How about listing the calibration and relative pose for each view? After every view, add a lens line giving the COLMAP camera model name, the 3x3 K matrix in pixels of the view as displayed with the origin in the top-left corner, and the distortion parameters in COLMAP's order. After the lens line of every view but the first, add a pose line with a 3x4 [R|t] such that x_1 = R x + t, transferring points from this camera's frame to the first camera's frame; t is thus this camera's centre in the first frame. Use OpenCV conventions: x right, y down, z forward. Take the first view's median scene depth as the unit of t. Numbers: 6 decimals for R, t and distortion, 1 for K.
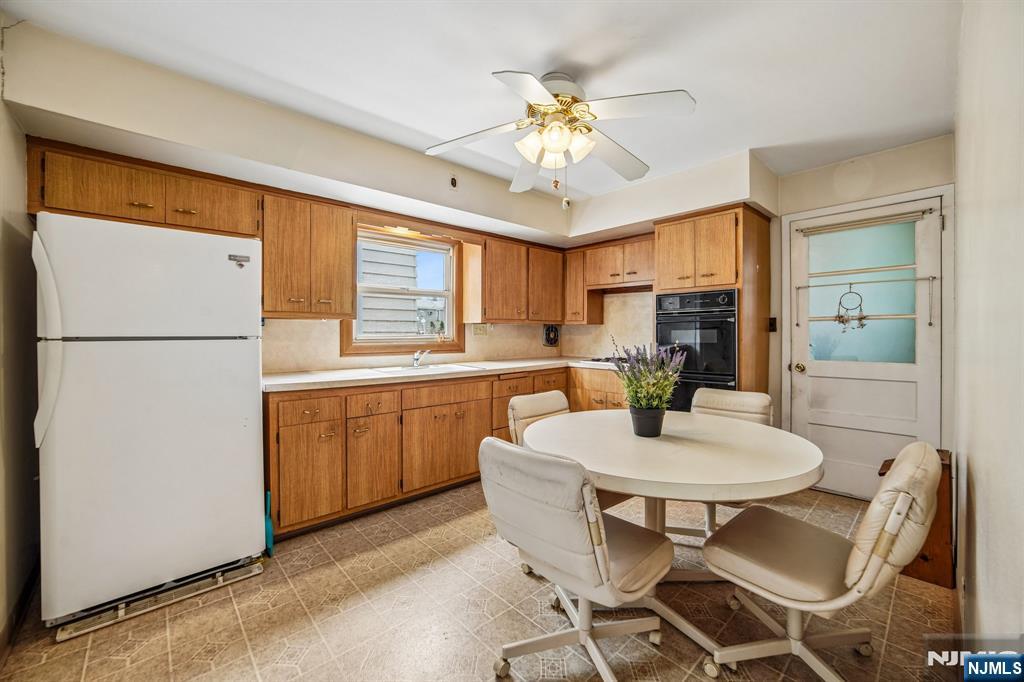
lens RADIAL K [[412.8, 0, 510.0], [0, 412.8, 333.9], [0, 0, 1]] dist [-0.001377, 0.000304]
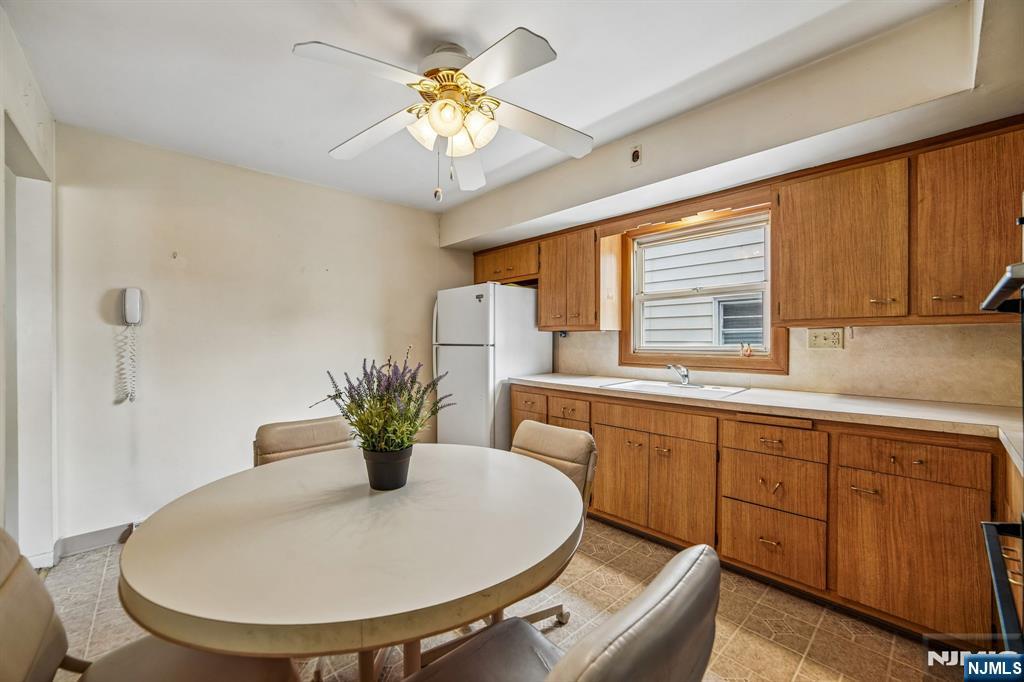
lens RADIAL K [[411.2, 0, 511.1], [0, 411.2, 345.0], [0, 0, 1]] dist [-0.001855, -0.000105]
pose [[0.018198, 0.009364, -0.999791, 0.669074], [-0.006478, 0.999936, 0.009247, -0.005113], [0.999813, 0.006308, 0.018257, 0.754013]]
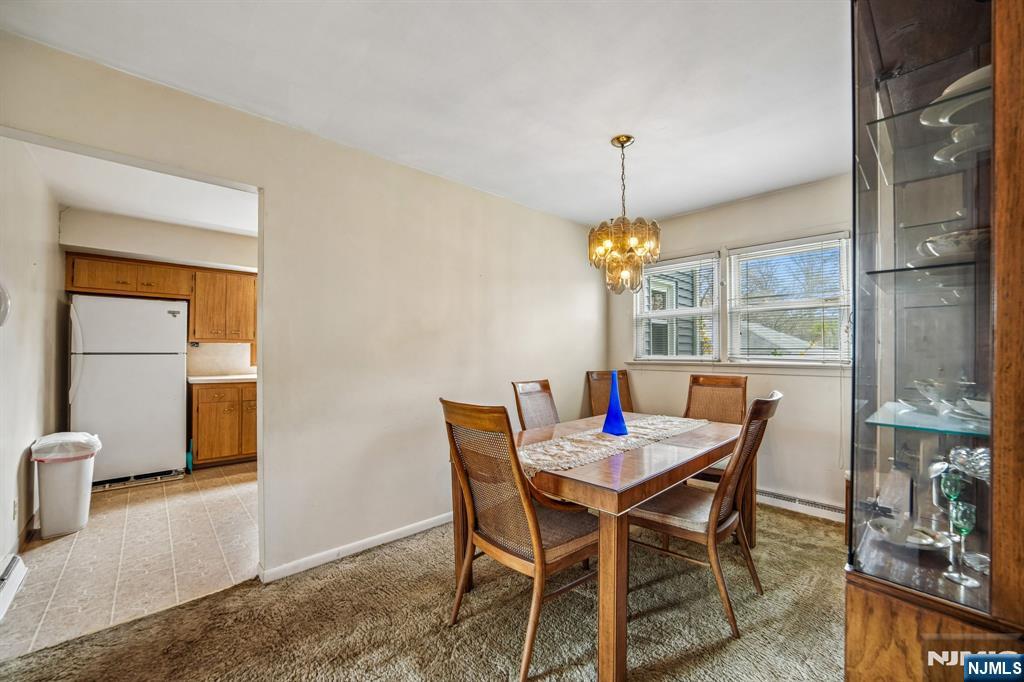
lens RADIAL K [[411.2, 0, 511.1], [0, 411.2, 345.0], [0, 0, 1]] dist [-0.001855, -0.000105]
pose [[0.999858, 0.010238, 0.013381, 0.612060], [-0.010013, 0.999809, -0.016785, -0.010347], [-0.013550, 0.016649, 0.999770, -0.640293]]
